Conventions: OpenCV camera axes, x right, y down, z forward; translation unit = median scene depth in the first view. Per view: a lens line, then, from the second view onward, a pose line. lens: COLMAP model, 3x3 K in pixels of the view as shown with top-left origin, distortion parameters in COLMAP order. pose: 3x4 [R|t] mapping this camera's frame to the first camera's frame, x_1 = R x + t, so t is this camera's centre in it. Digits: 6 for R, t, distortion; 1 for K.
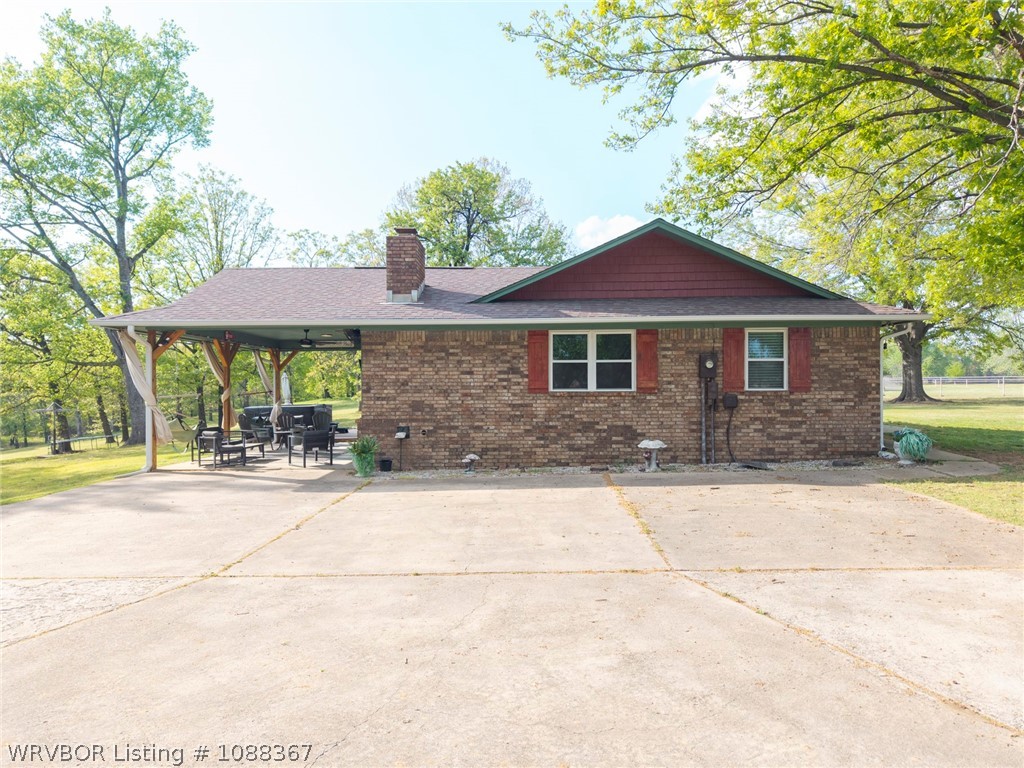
lens RADIAL K [[691.2, 0, 514.8], [0, 691.2, 380.4], [0, 0, 1]] dist [0.013018, -0.009081]
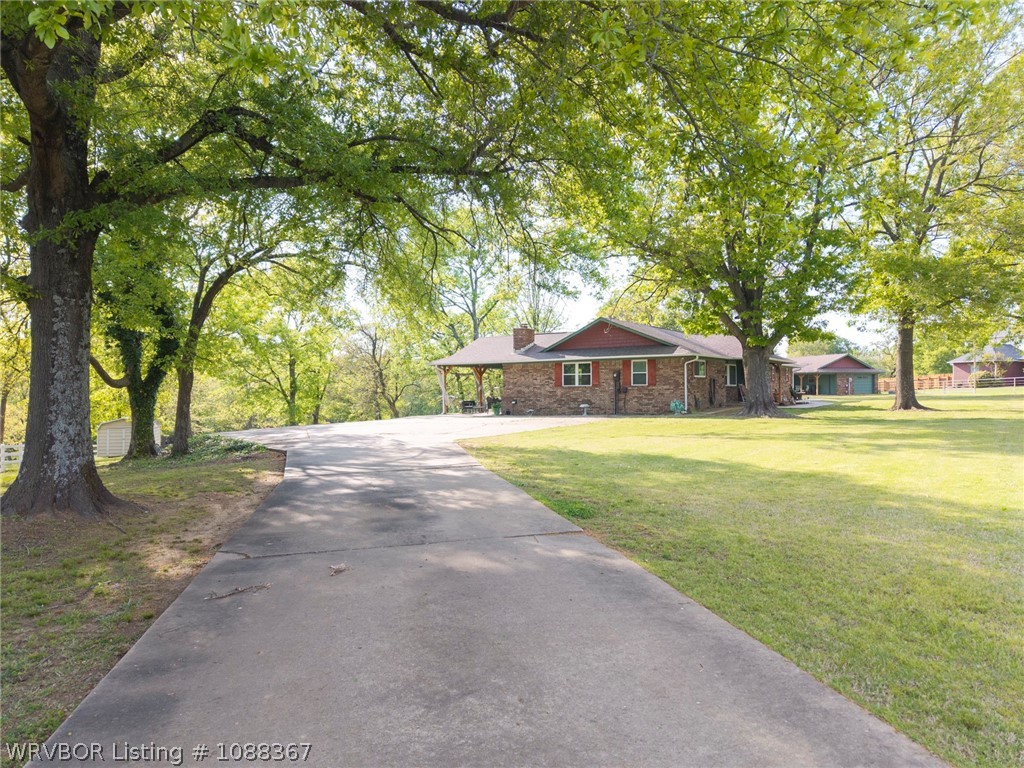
lens RADIAL K [[691.2, 0, 511.2], [0, 691.2, 386.1], [0, 0, 1]] dist [0.013018, -0.009081]
pose [[0.843863, -0.004497, -0.536541, 1.279852], [-0.001038, 0.999949, -0.010013, 0.041769], [0.536558, 0.009007, 0.843815, -1.289942]]
